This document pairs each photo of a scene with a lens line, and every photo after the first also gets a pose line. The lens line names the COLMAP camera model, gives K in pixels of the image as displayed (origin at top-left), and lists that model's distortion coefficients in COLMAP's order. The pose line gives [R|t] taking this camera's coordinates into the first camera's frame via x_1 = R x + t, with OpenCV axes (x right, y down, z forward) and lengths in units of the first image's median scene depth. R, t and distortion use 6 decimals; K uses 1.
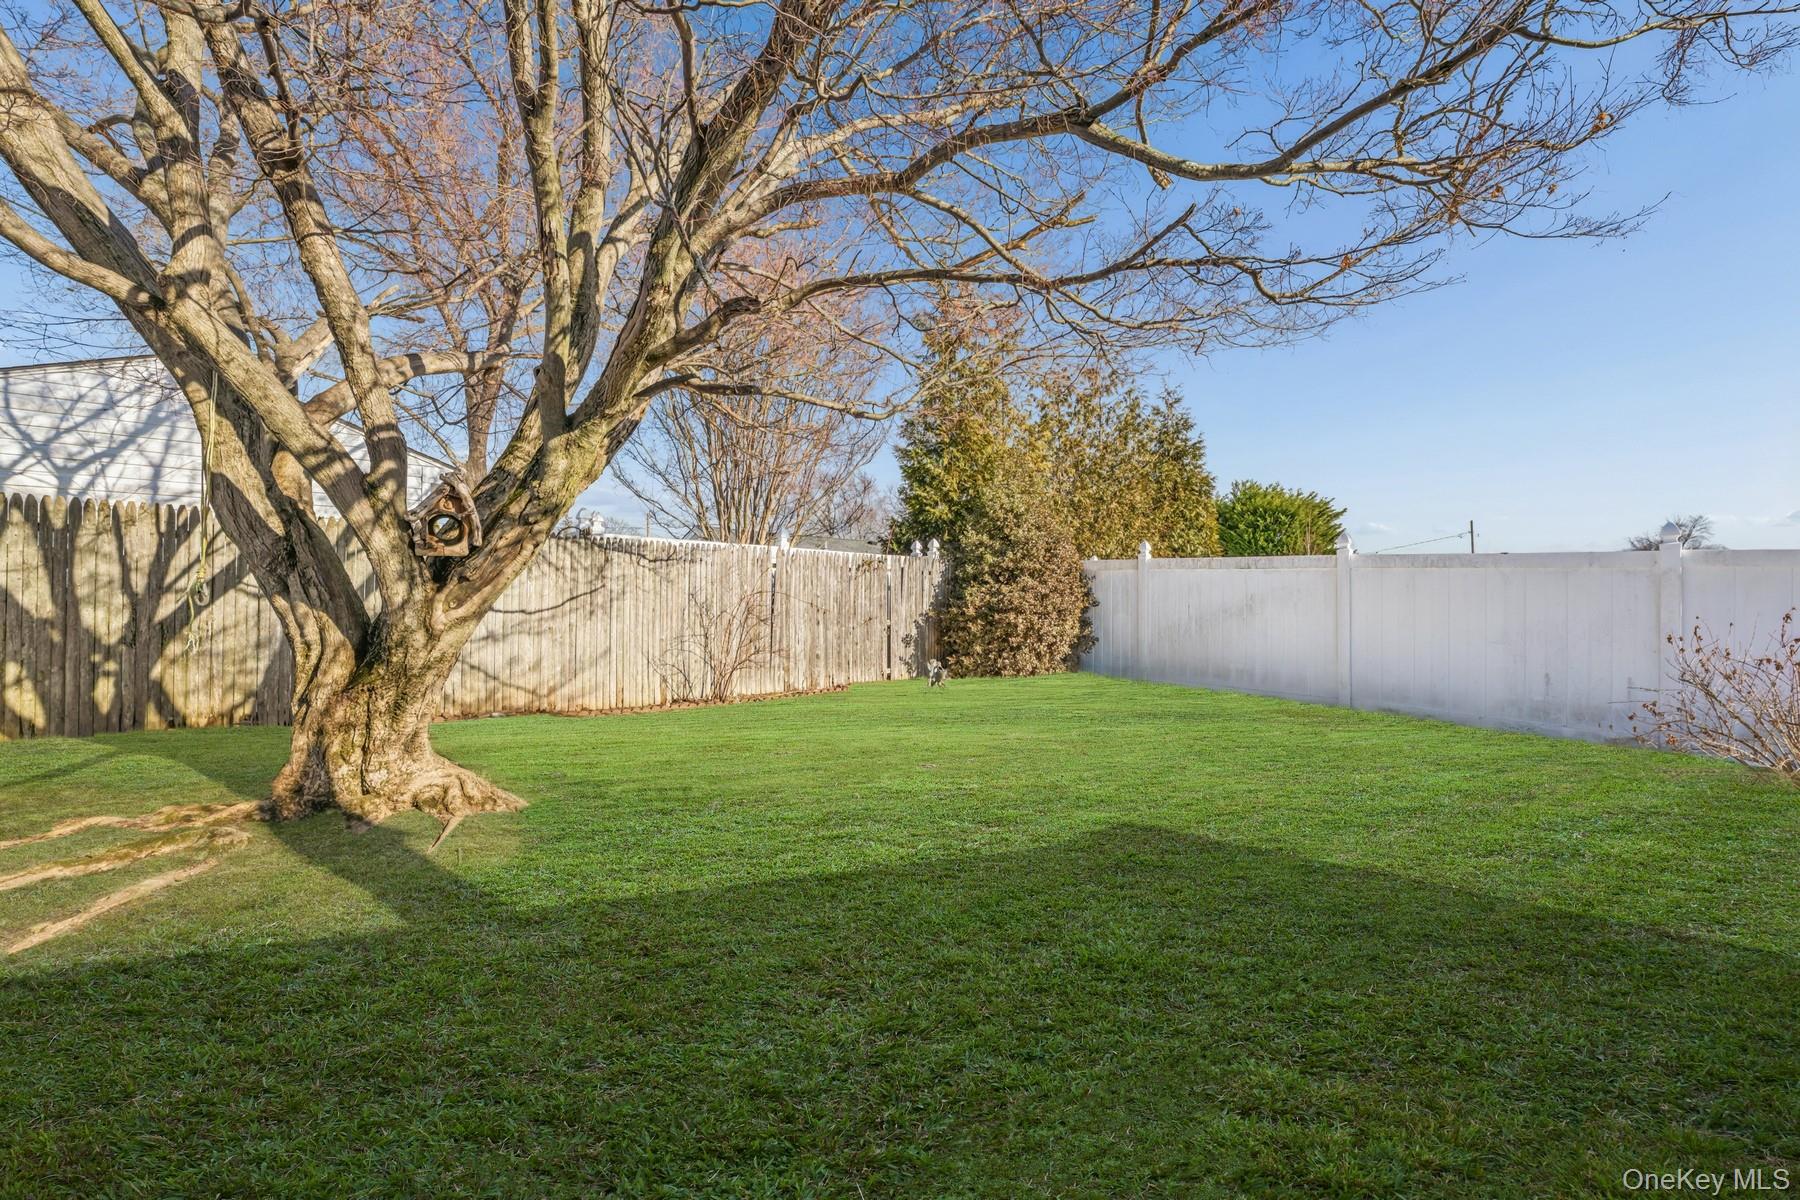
lens RADIAL K [[725.7, 0, 900.0], [0, 725.7, 600.0], [0, 0, 1]] dist [-0.002457, -0.000220]
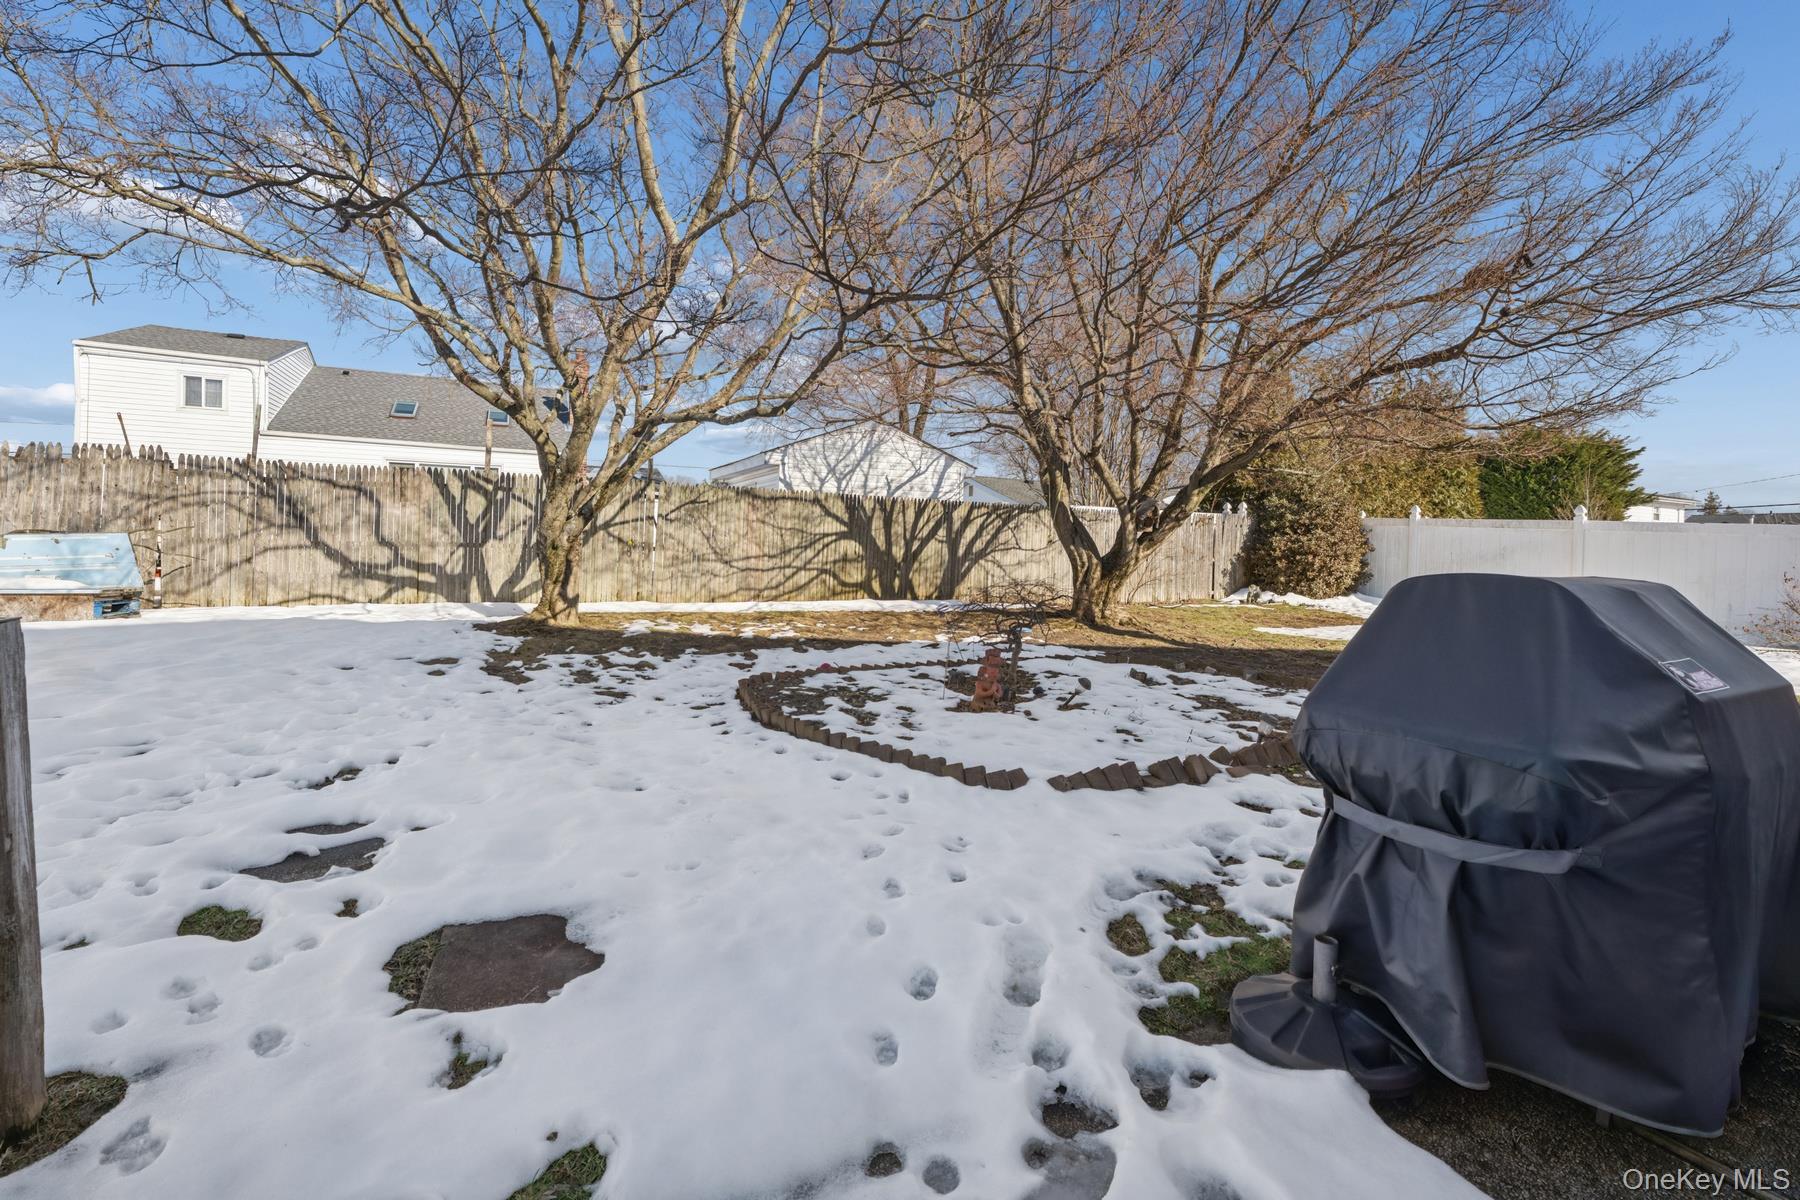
lens RADIAL K [[745.6, 0, 881.9], [0, 745.6, 558.0], [0, 0, 1]] dist [0.002101, 0.000397]
pose [[0.966409, 0.020241, -0.256211, -0.283121], [-0.012616, 0.999428, 0.031367, -0.012302], [0.256700, -0.027081, 0.966112, -0.647564]]
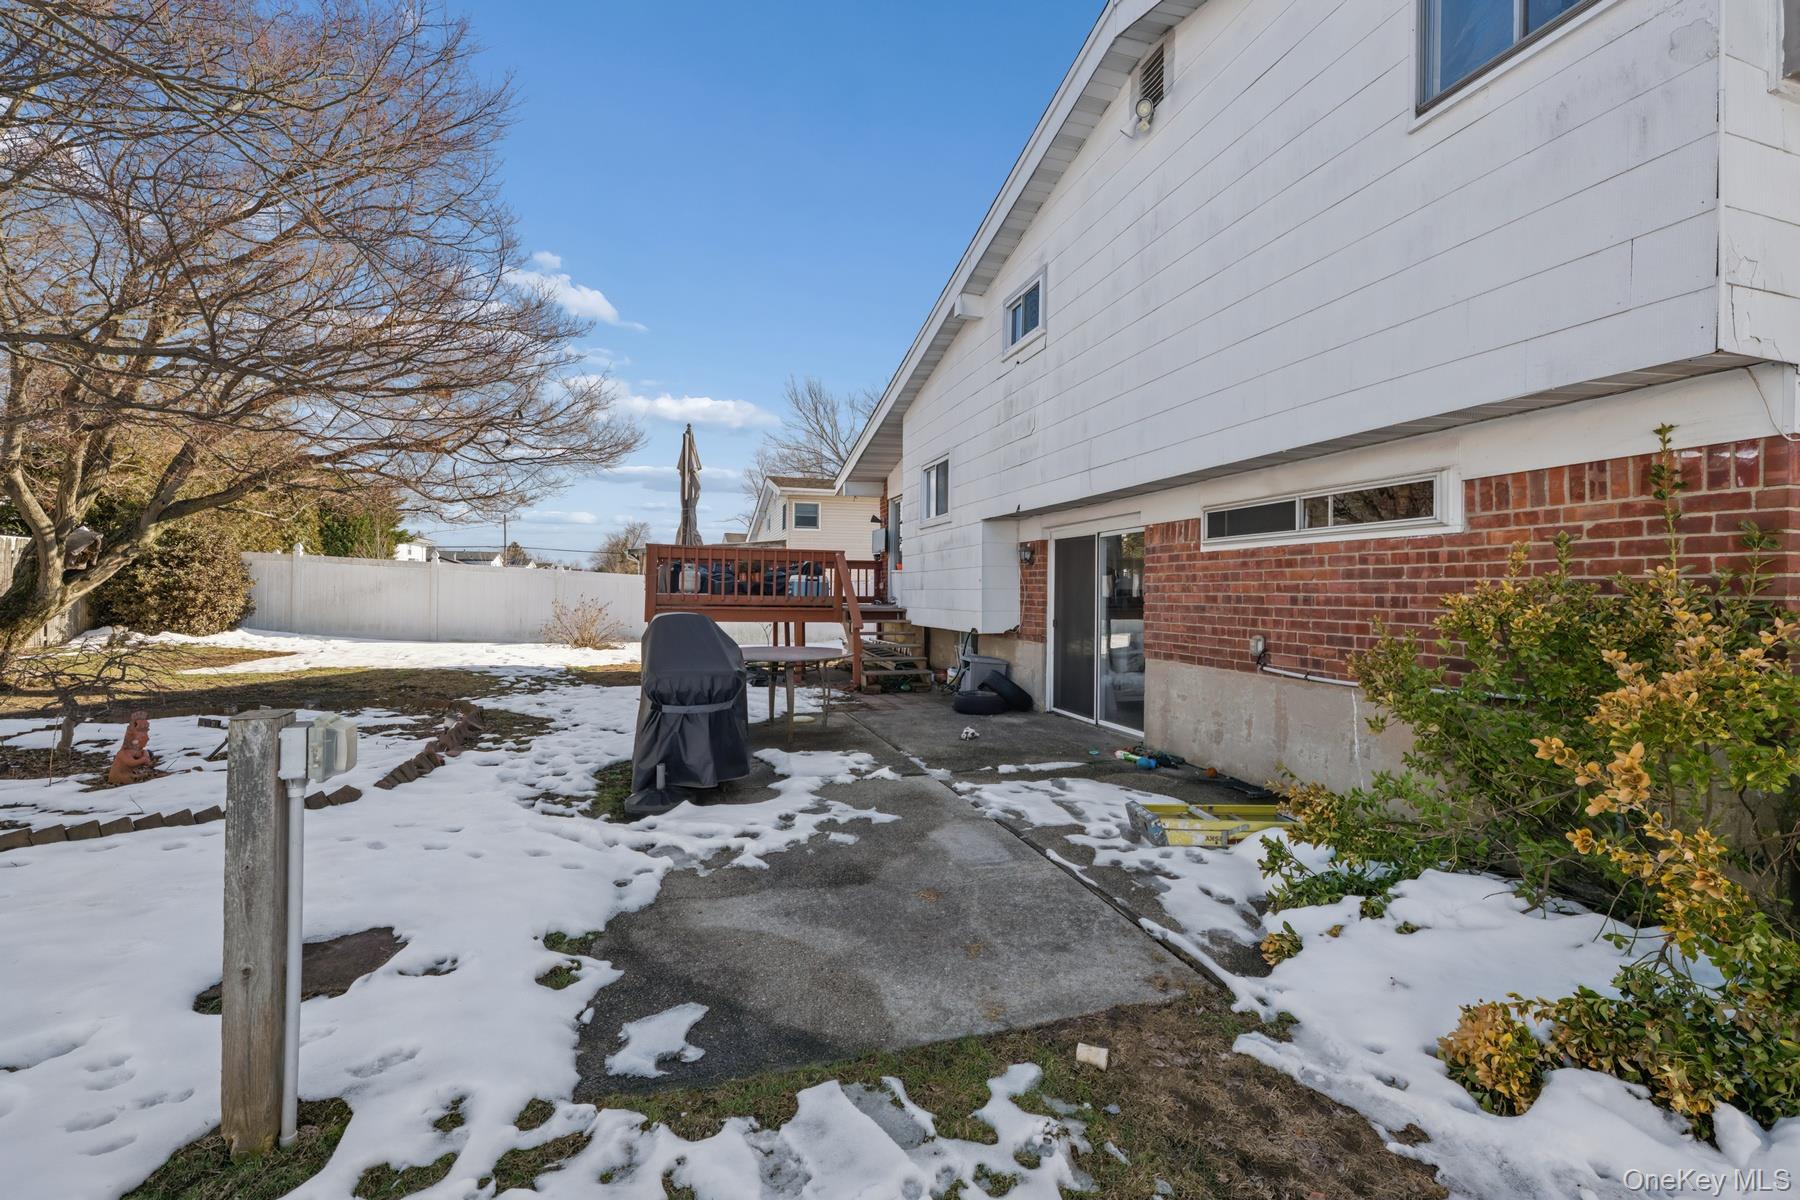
lens RADIAL K [[725.7, 0, 900.0], [0, 725.7, 600.0], [0, 0, 1]] dist [-0.002457, -0.000220]
pose [[0.394473, -0.007332, 0.918878, -0.554302], [-0.027090, 0.999441, 0.019605, -0.025876], [-0.918508, -0.032626, 0.394054, -0.743659]]
